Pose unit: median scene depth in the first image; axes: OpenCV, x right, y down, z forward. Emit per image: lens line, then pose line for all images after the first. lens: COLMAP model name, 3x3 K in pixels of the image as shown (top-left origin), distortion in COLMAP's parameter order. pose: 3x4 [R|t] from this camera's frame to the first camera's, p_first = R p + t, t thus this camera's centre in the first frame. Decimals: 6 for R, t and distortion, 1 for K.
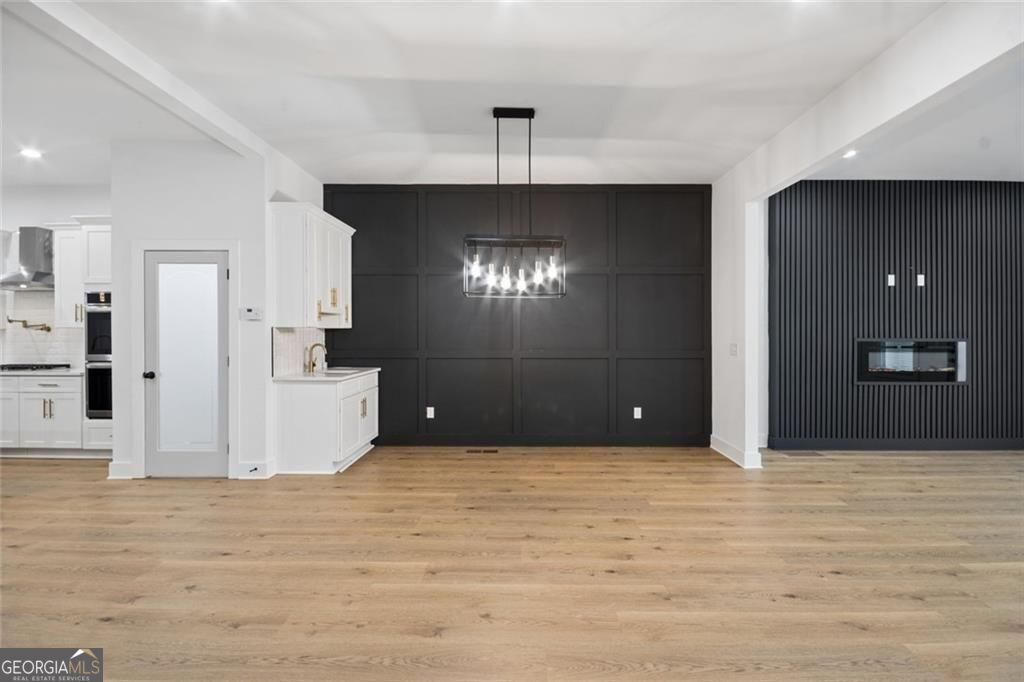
lens RADIAL K [[459.2, 0, 514.2], [0, 459.2, 334.7], [0, 0, 1]] dist [0.001083, 0.000192]
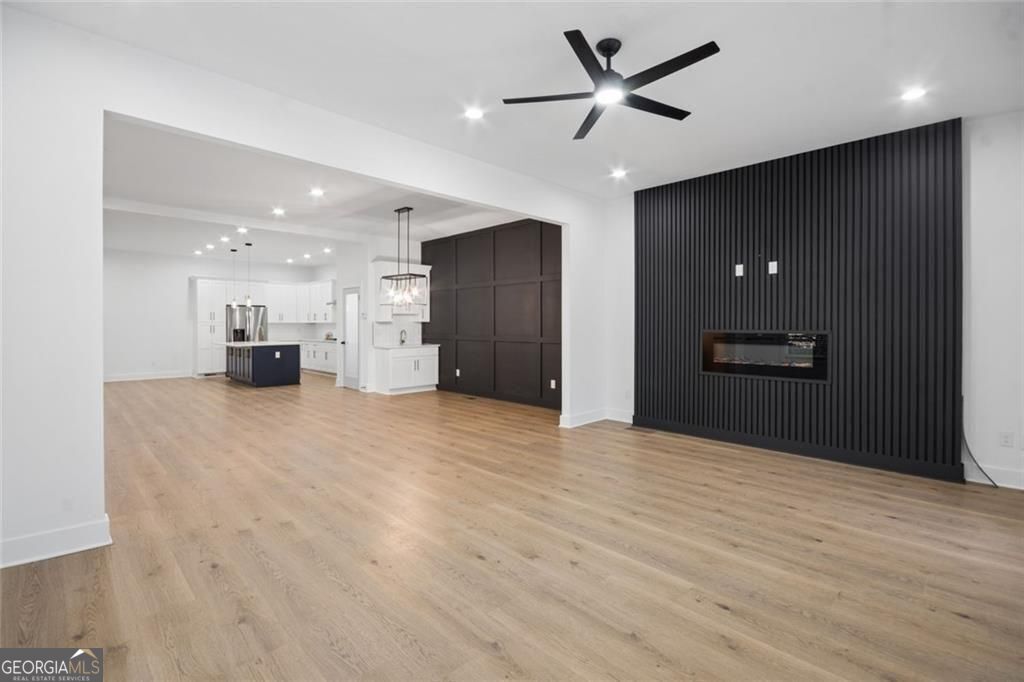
lens RADIAL K [[459.2, 0, 526.9], [0, 459.2, 331.2], [0, 0, 1]] dist [0.001083, 0.000192]
pose [[0.720292, 0.010150, -0.693597, 1.175911], [0.000684, 0.999882, 0.015343, -0.004369], [0.693671, -0.011526, 0.720200, -0.019307]]
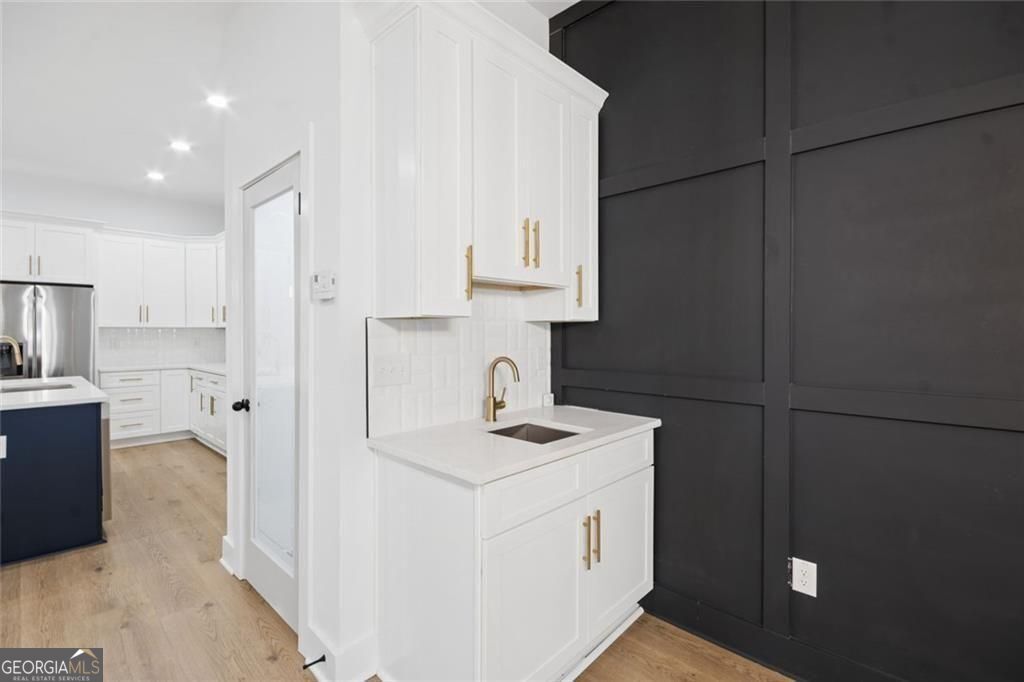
lens RADIAL K [[459.2, 0, 534.3], [0, 459.2, 334.3], [0, 0, 1]] dist [0.001083, 0.000192]
pose [[0.747663, 0.003211, -0.664071, -0.112645], [-0.001012, 0.999993, 0.003696, -0.002622], [0.664078, -0.002091, 0.747661, 0.647695]]
